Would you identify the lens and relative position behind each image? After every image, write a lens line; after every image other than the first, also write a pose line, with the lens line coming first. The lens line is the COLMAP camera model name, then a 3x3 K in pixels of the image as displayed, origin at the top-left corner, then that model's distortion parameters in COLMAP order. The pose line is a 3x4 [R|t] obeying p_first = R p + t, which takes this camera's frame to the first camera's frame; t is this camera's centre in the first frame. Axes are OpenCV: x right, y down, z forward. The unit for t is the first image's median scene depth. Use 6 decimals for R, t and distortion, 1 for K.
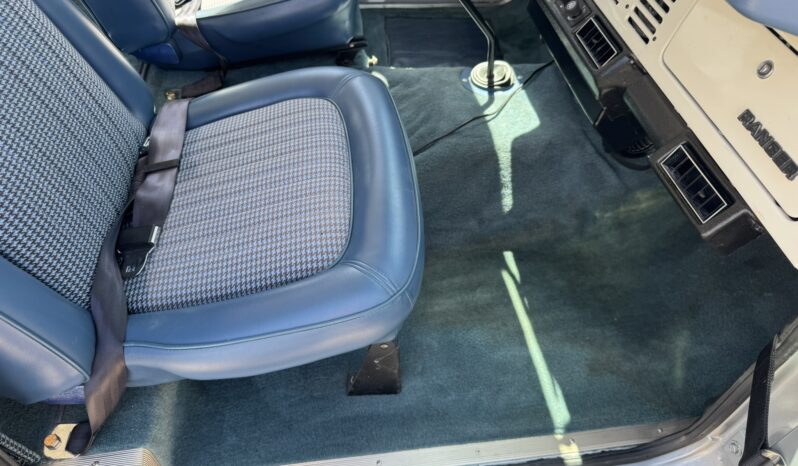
lens RADIAL K [[568.5, 0, 399.0], [0, 568.5, 233.0], [0, 0, 1]] dist [0.000665, -0.053928]
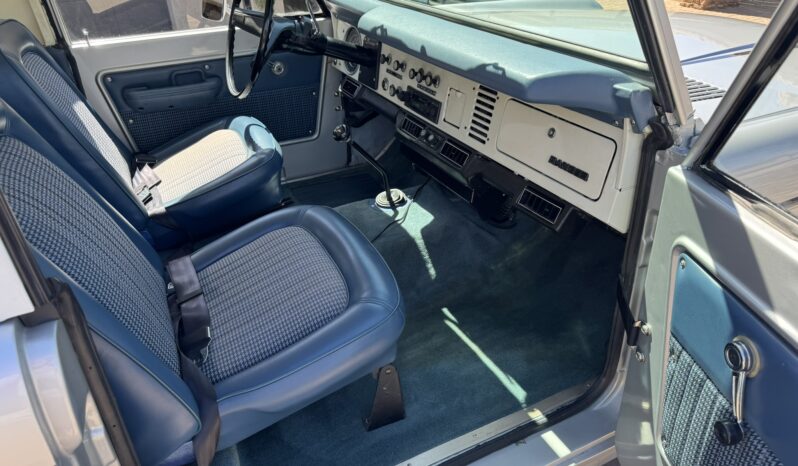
lens RADIAL K [[572.7, 0, 399.0], [0, 572.7, 233.0], [0, 0, 1]] dist [0.006336, -0.007427]
pose [[0.939536, -0.237338, 0.246864, -0.220289], [0.303762, 0.910435, -0.280779, 0.241591], [-0.158114, 0.338790, 0.927481, -0.339078]]
